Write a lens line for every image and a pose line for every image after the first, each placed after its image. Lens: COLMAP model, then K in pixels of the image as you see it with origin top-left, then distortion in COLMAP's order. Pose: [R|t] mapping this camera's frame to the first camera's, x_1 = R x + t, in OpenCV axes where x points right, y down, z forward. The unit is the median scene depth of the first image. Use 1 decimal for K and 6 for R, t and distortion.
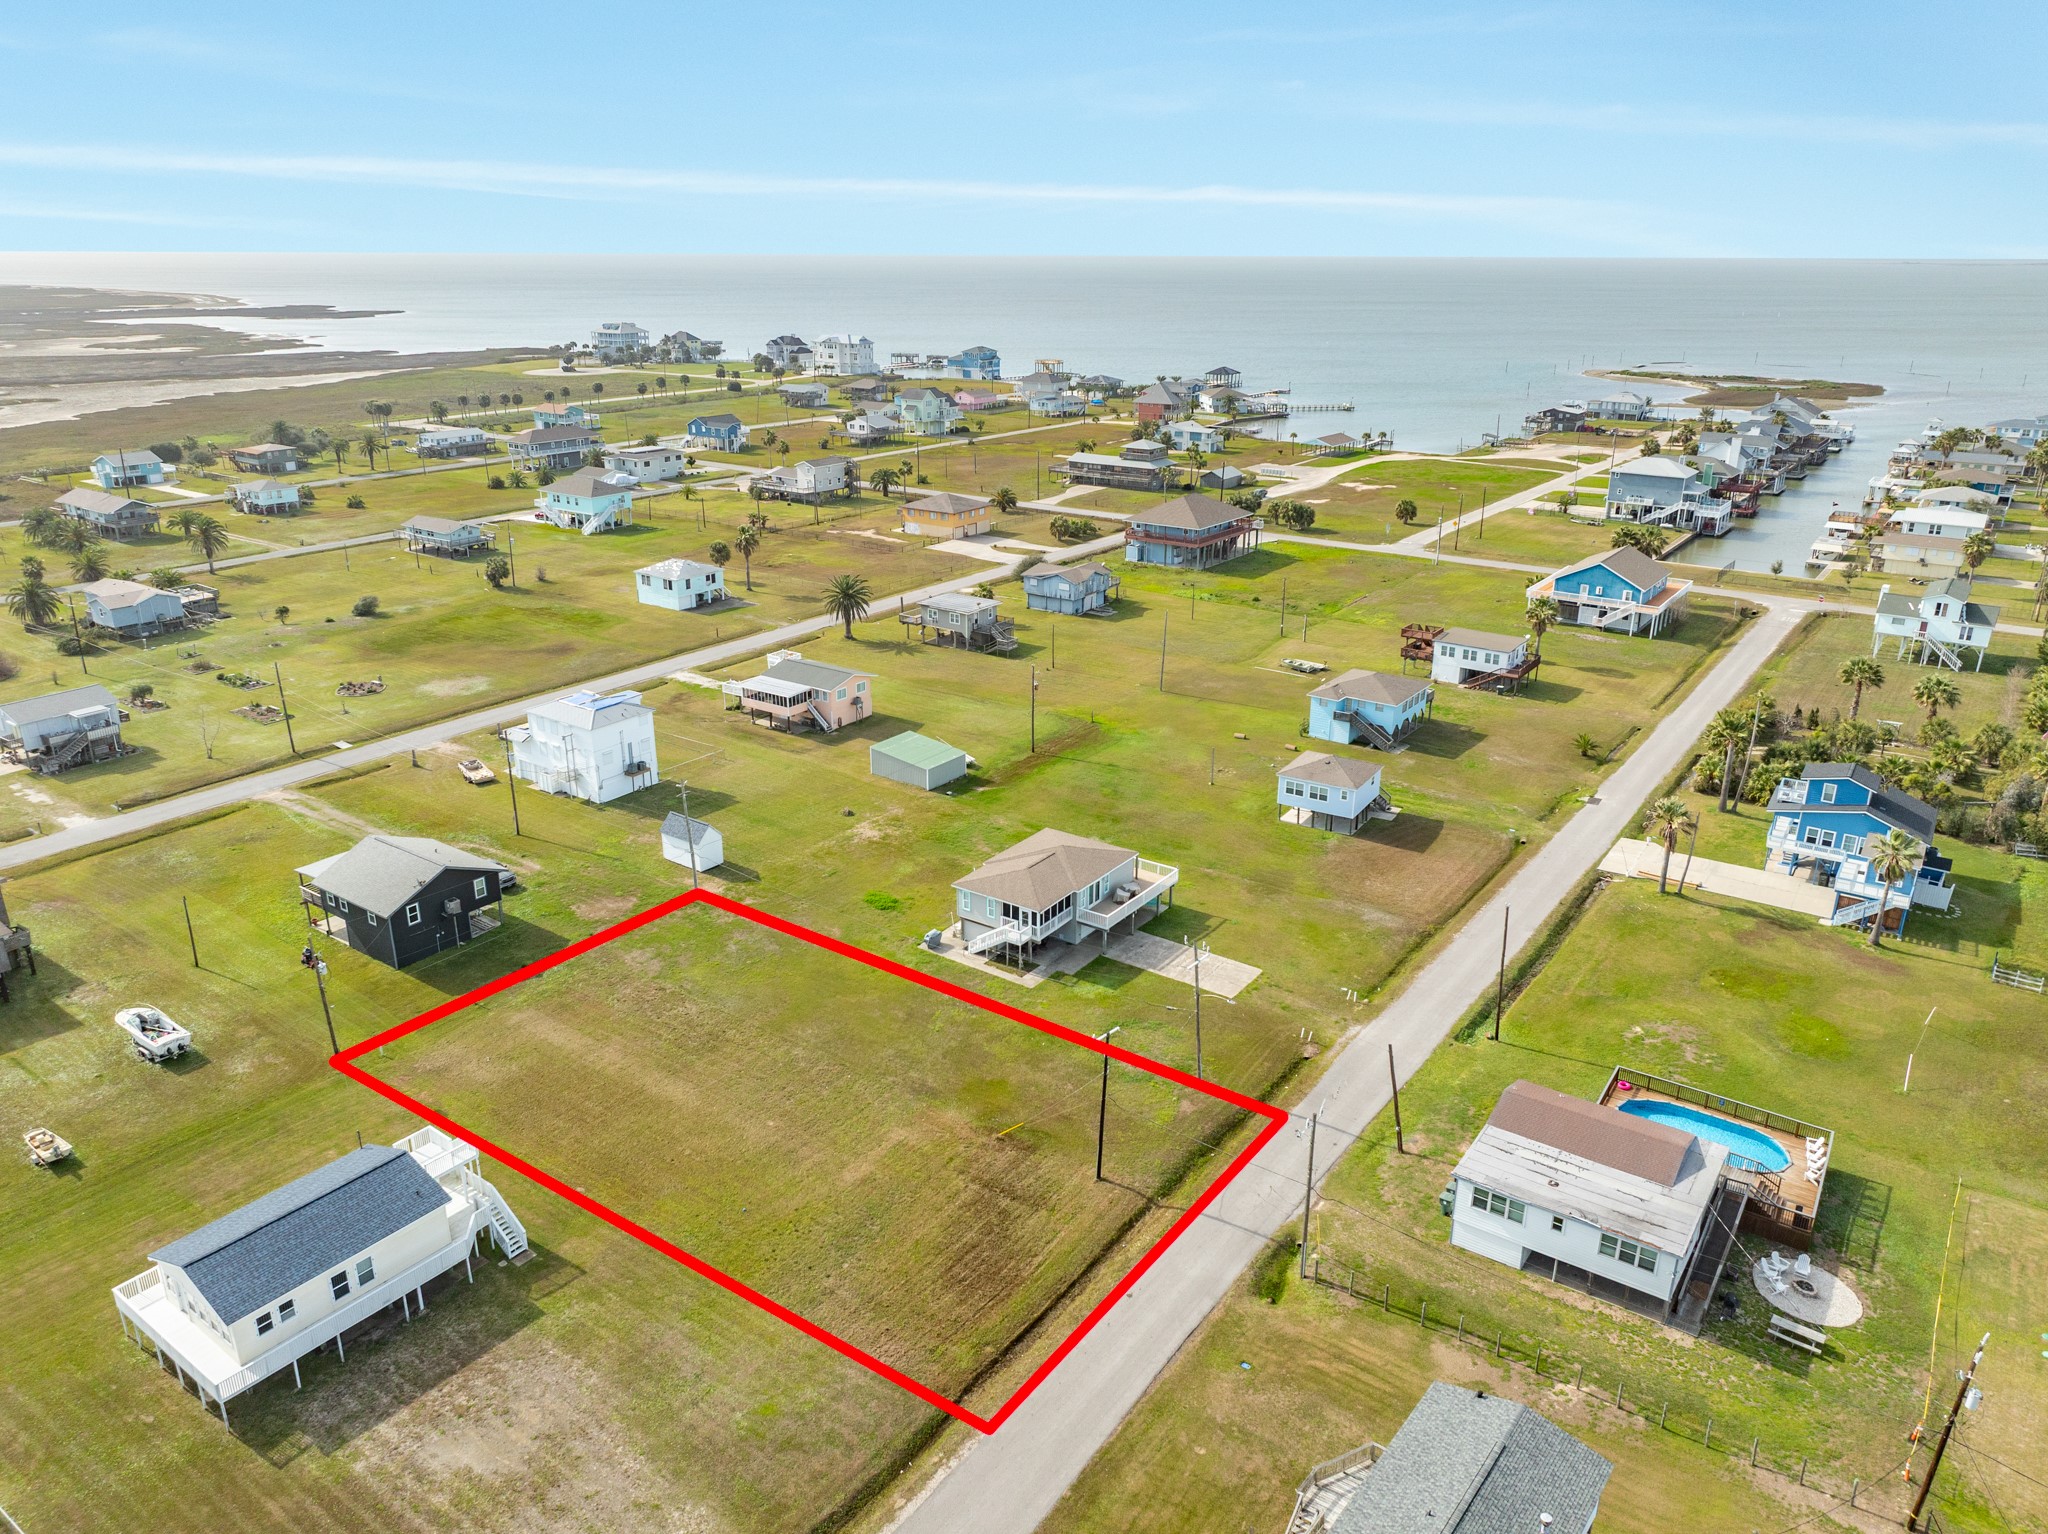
lens RADIAL K [[1435.6, 0, 1027.6], [0, 1435.6, 760.3], [0, 0, 1]] dist [0.008807, -0.021728]
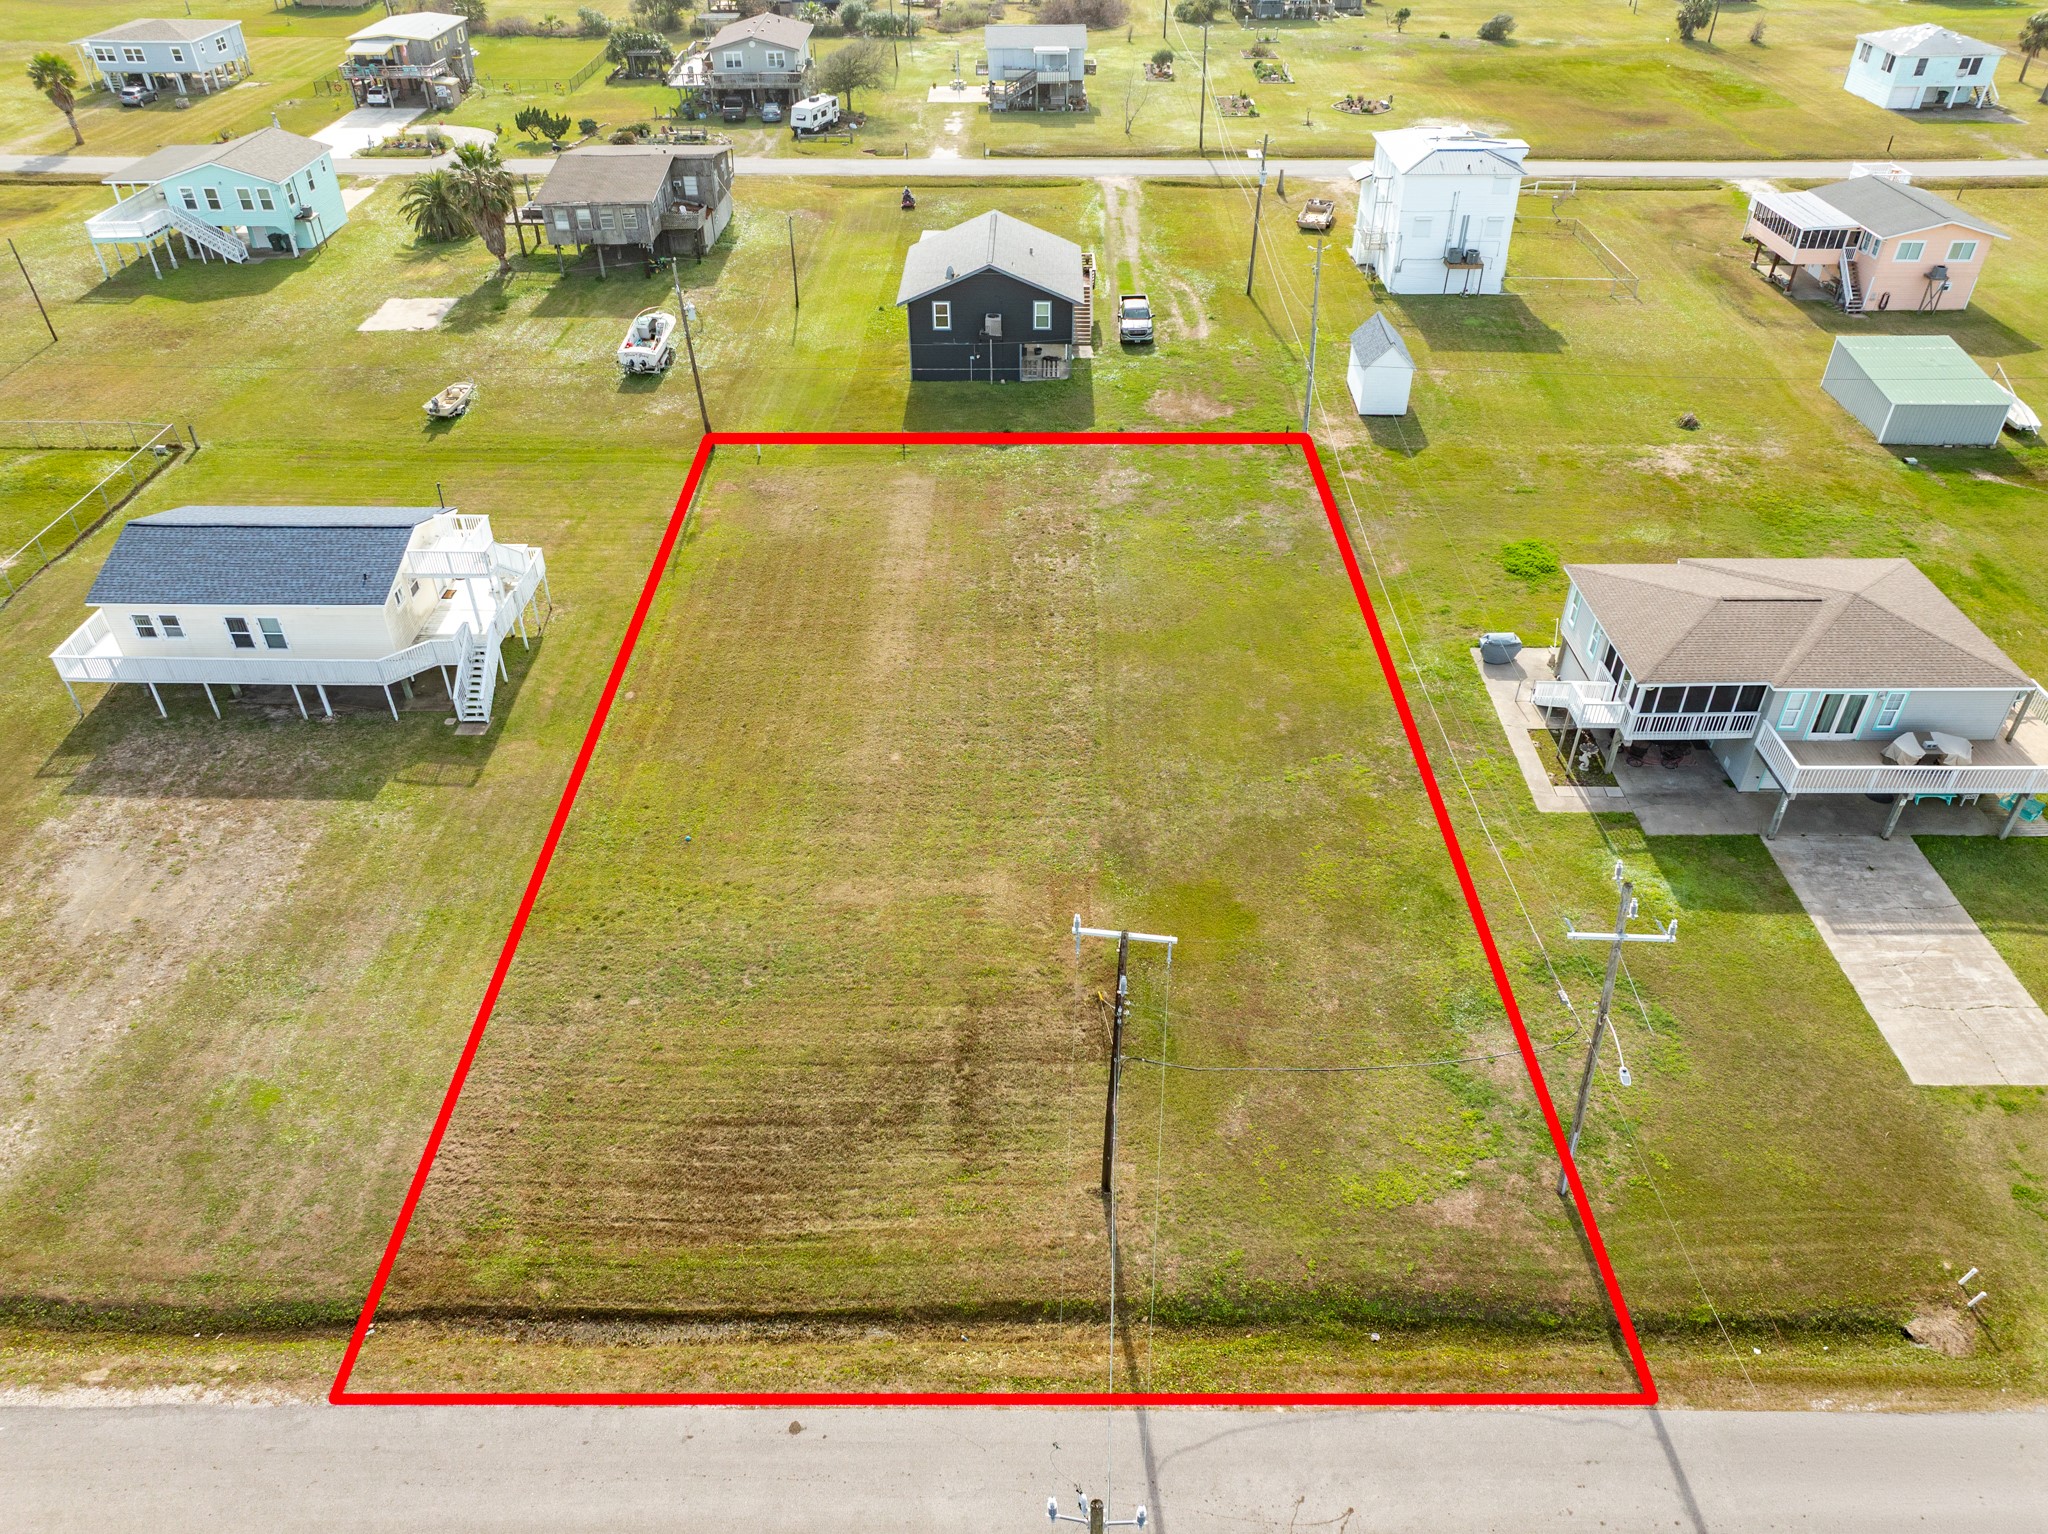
lens RADIAL K [[1425.0, 0, 1031.0], [0, 1425.0, 770.1], [0, 0, 1]] dist [-0.003180, 0.004173]
pose [[0.573671, 0.489975, -0.656374, 0.161341], [-0.272998, 0.869906, 0.410774, -0.004828], [0.772253, -0.056460, 0.632802, 0.417292]]
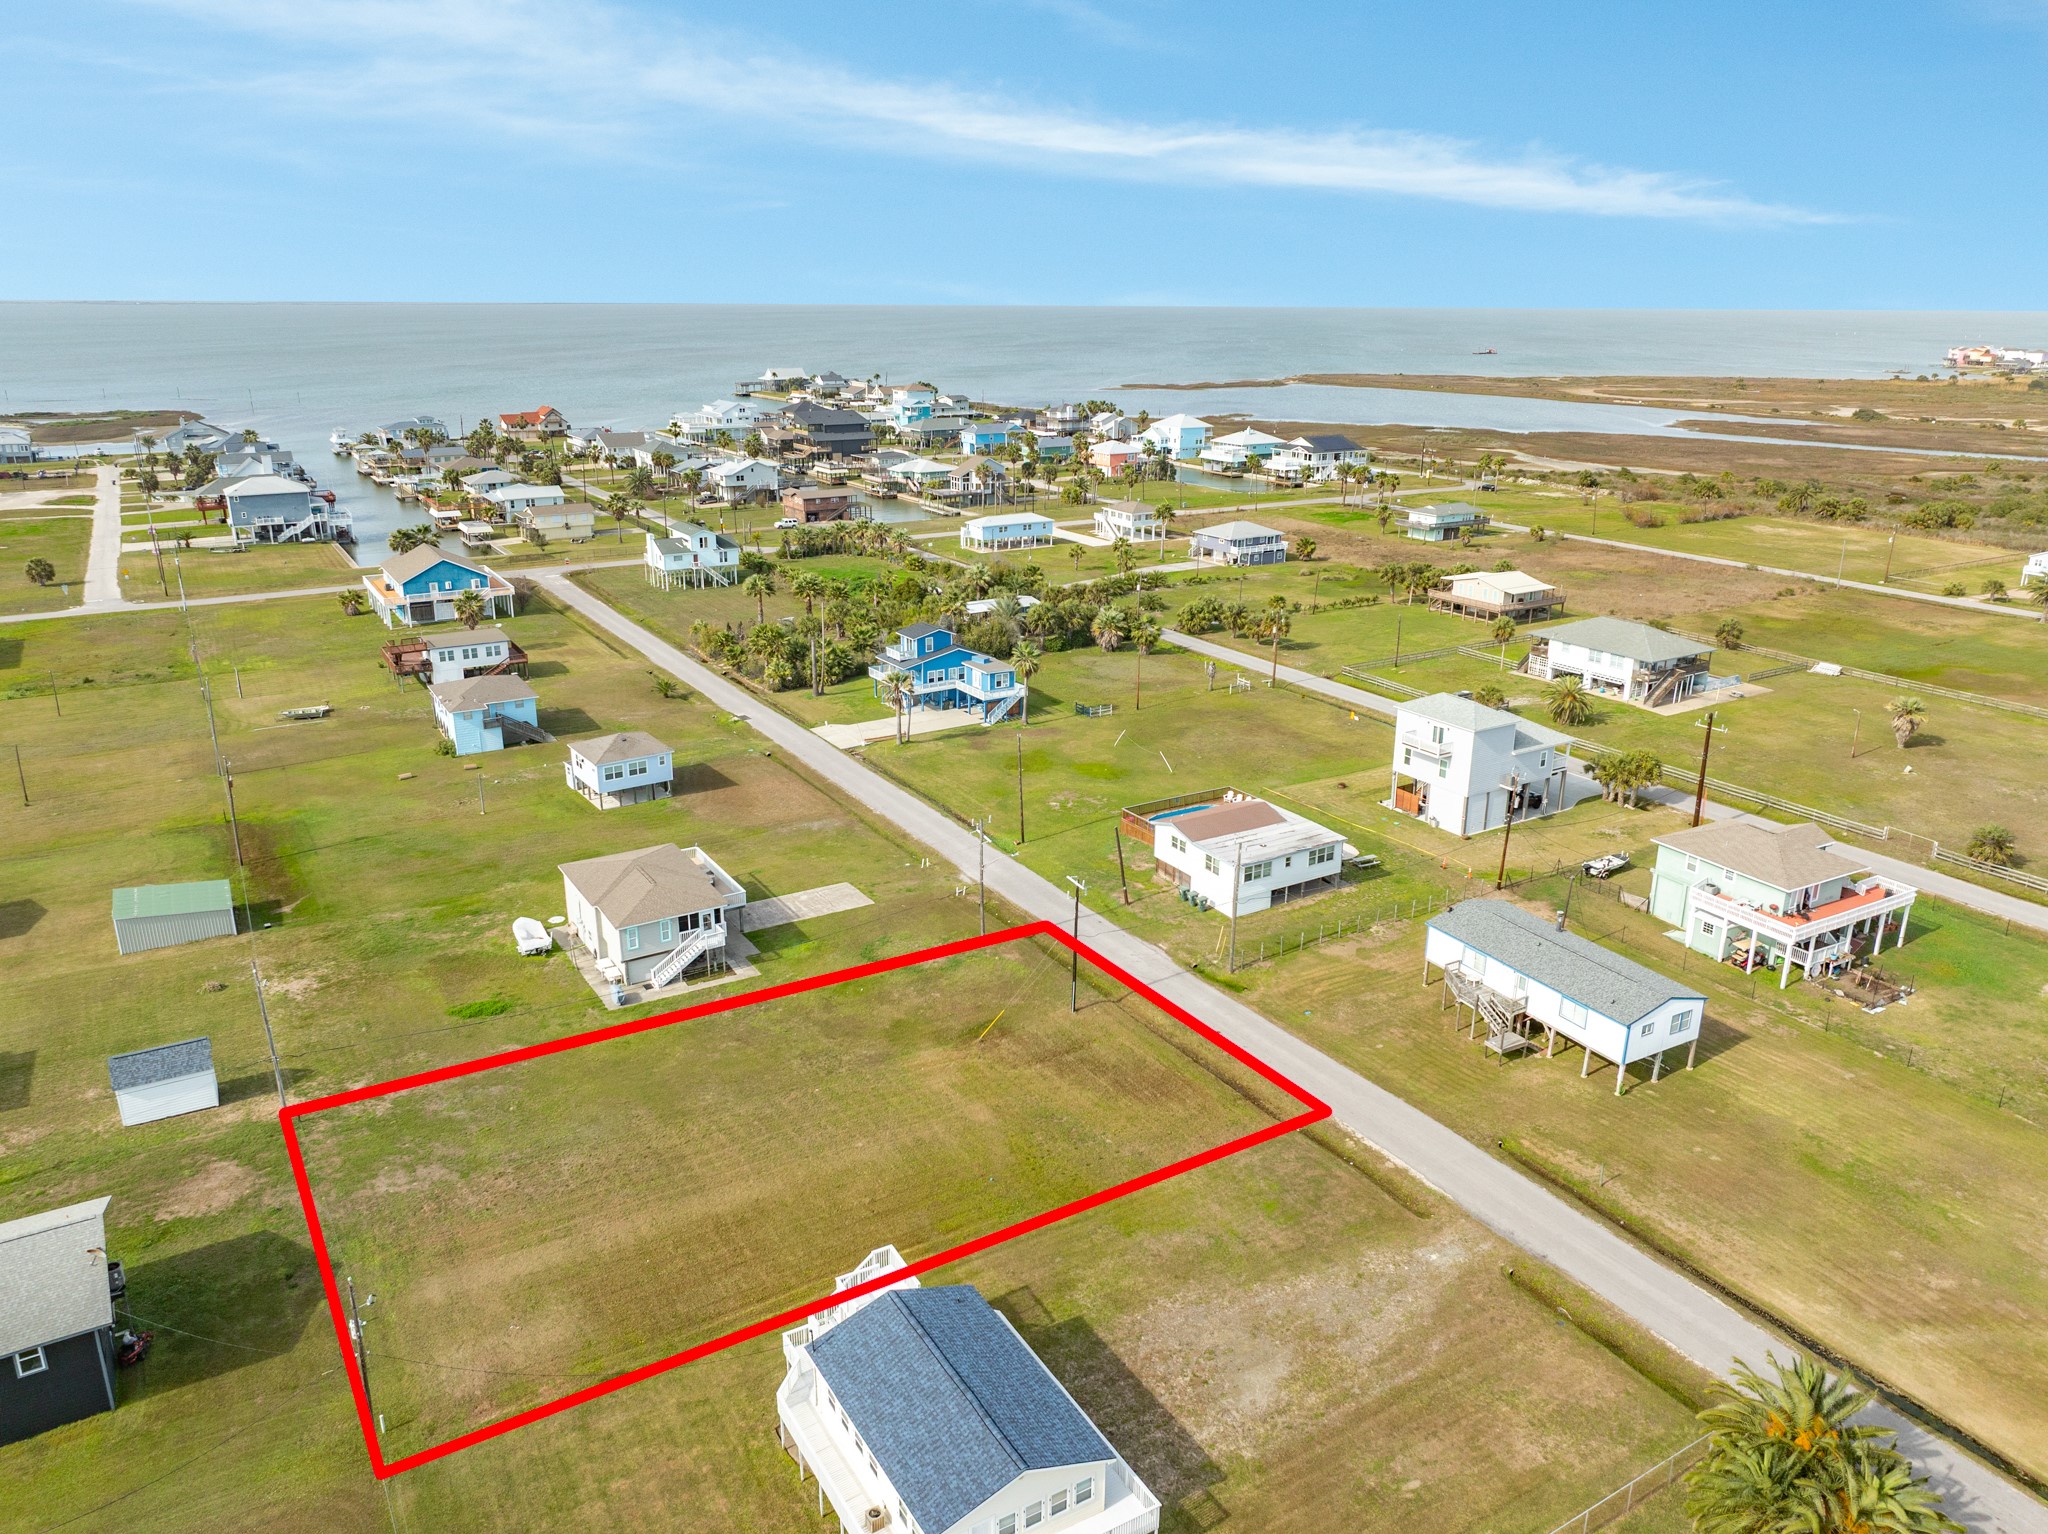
lens RADIAL K [[1435.6, 0, 1027.6], [0, 1435.6, 760.3], [0, 0, 1]] dist [0.008807, -0.021728]
pose [[0.394016, -0.286837, 0.873199, -0.555045], [0.308345, 0.936248, 0.168413, -0.065940], [-0.865838, 0.202890, 0.457341, 0.270646]]
